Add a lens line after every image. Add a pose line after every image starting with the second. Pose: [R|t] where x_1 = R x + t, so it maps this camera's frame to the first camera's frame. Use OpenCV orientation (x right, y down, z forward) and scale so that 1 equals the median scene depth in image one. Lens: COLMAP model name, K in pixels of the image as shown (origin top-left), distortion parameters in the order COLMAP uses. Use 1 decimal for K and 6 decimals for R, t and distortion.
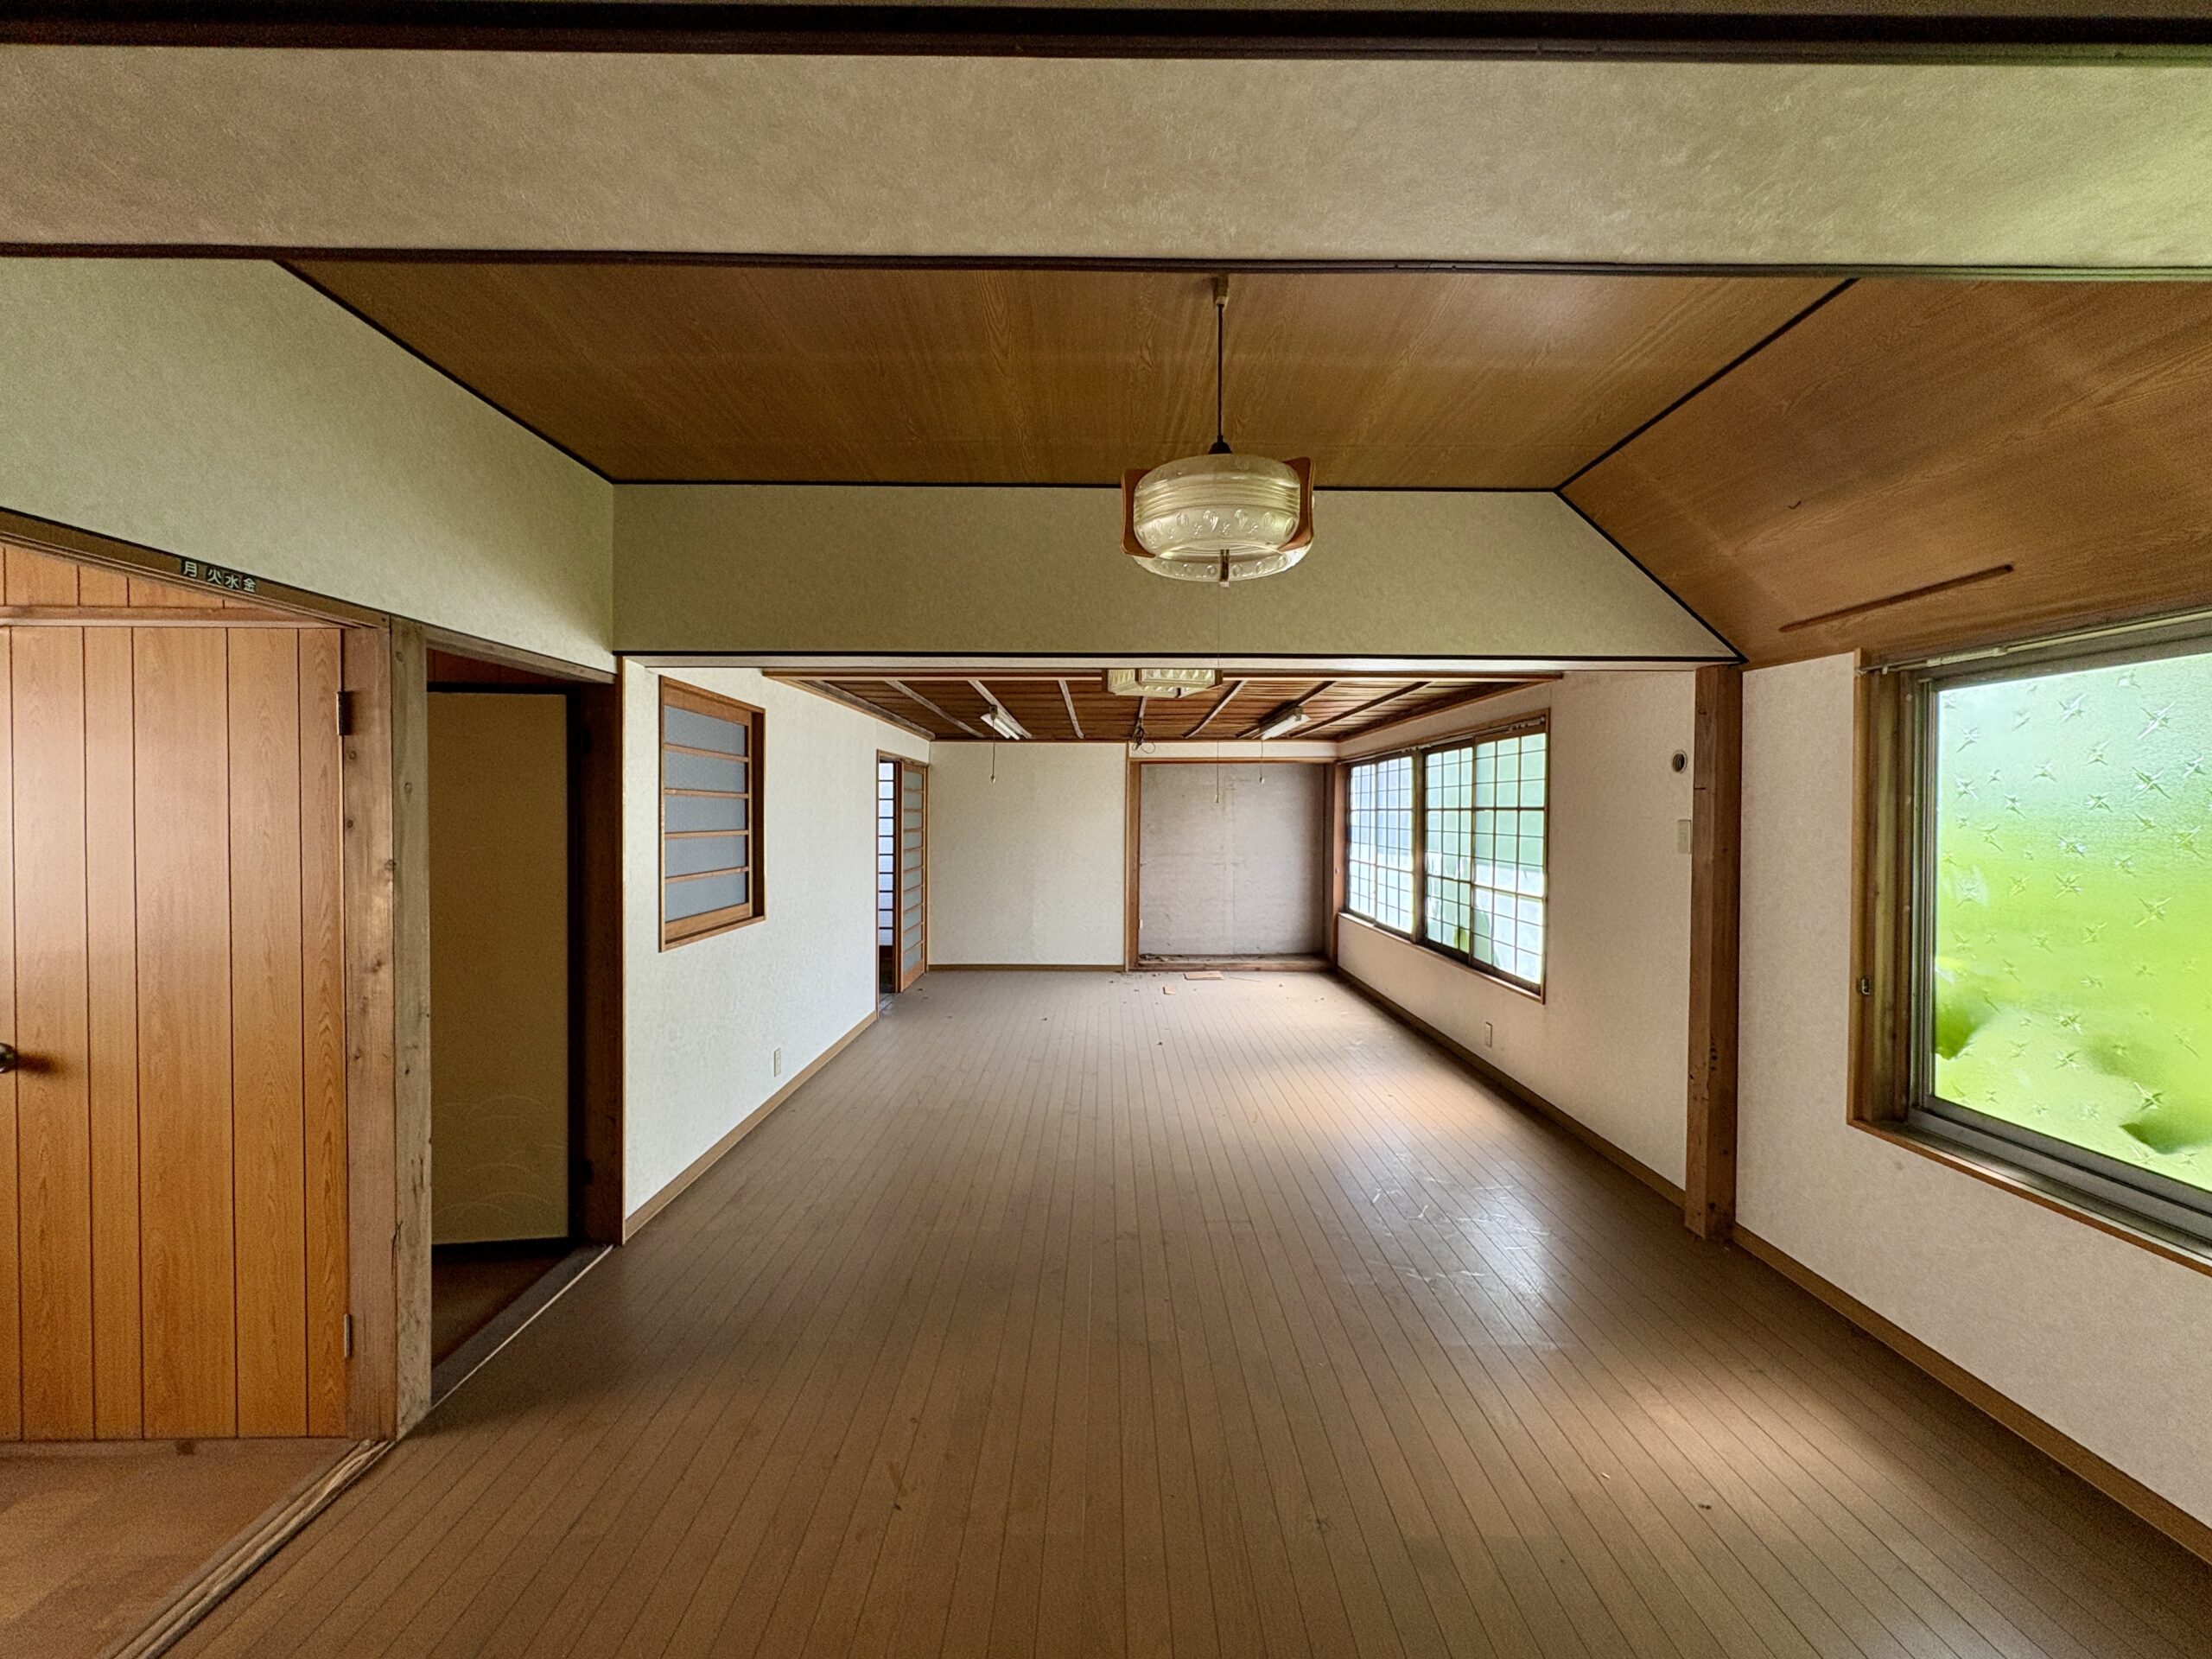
lens RADIAL K [[890.8, 0, 1107.6], [0, 890.8, 825.9], [0, 0, 1]] dist [-0.000901, 0.000025]
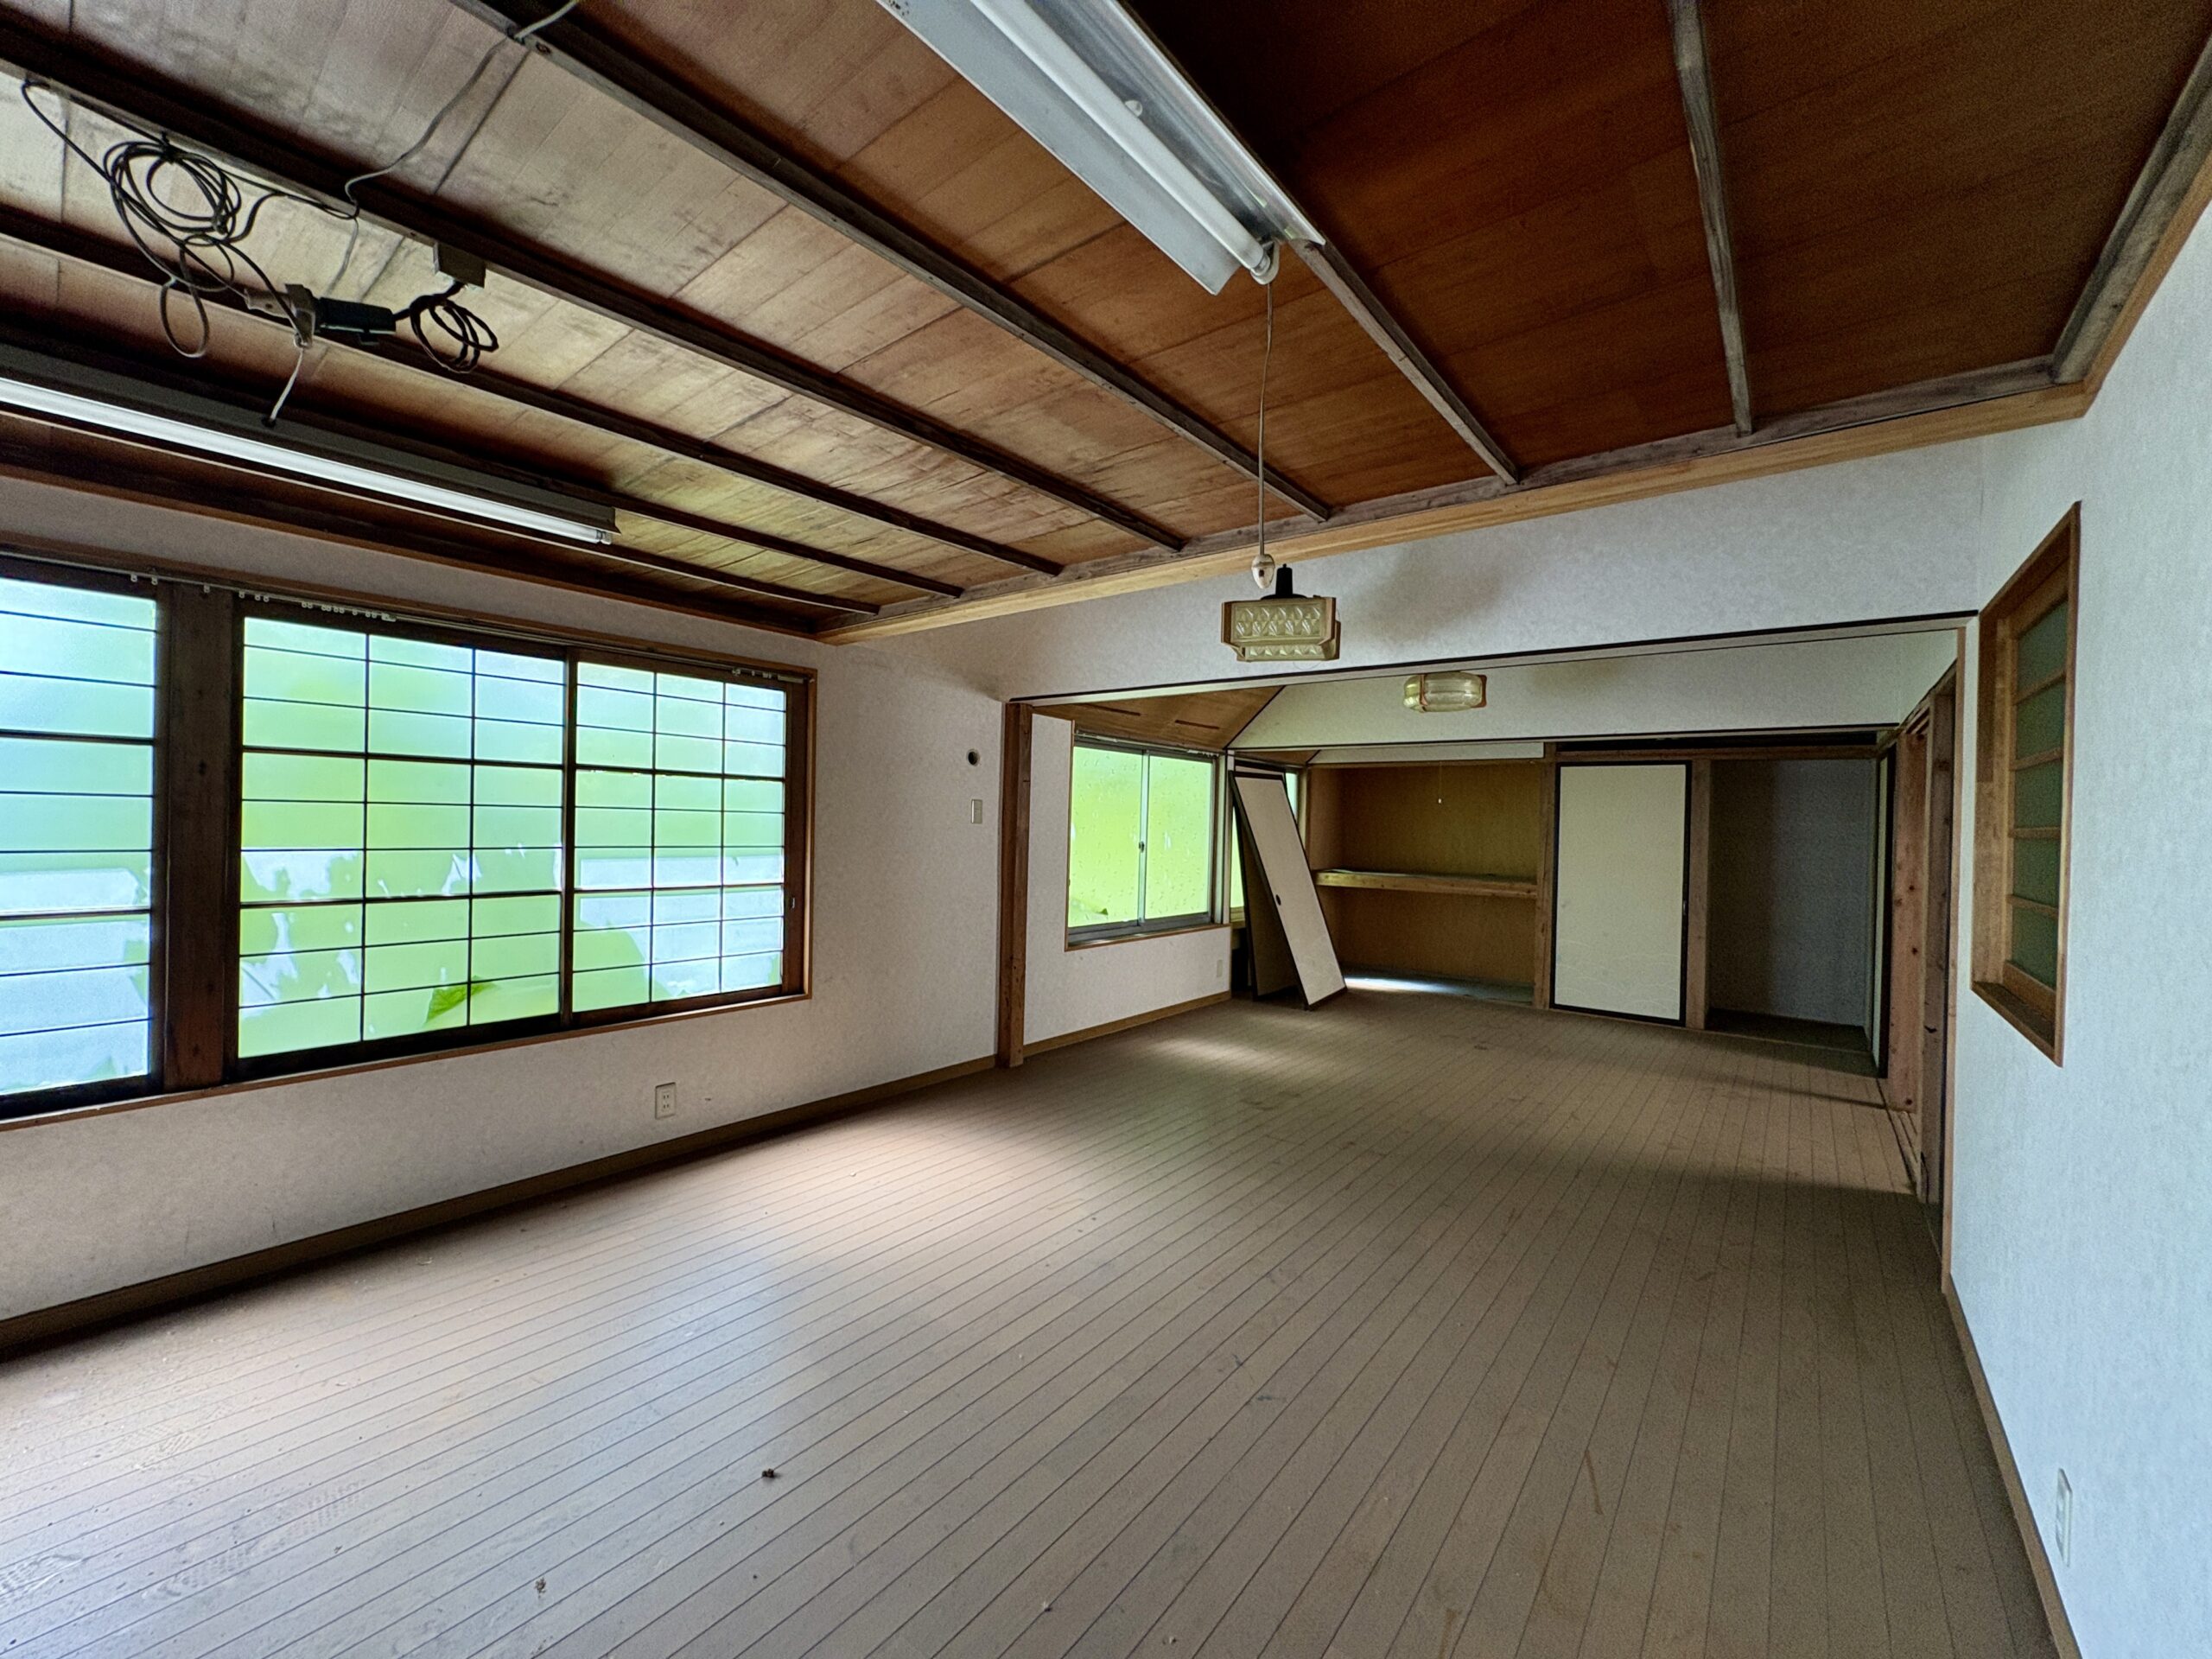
lens RADIAL K [[890.8, 0, 1098.9], [0, 890.8, 825.5], [0, 0, 1]] dist [-0.000901, 0.000025]
pose [[-0.786756, -0.023052, 0.616833, -0.351982], [-0.017784, 0.999734, 0.014678, 0.008810], [-0.617008, 0.000578, -0.786957, 1.849889]]
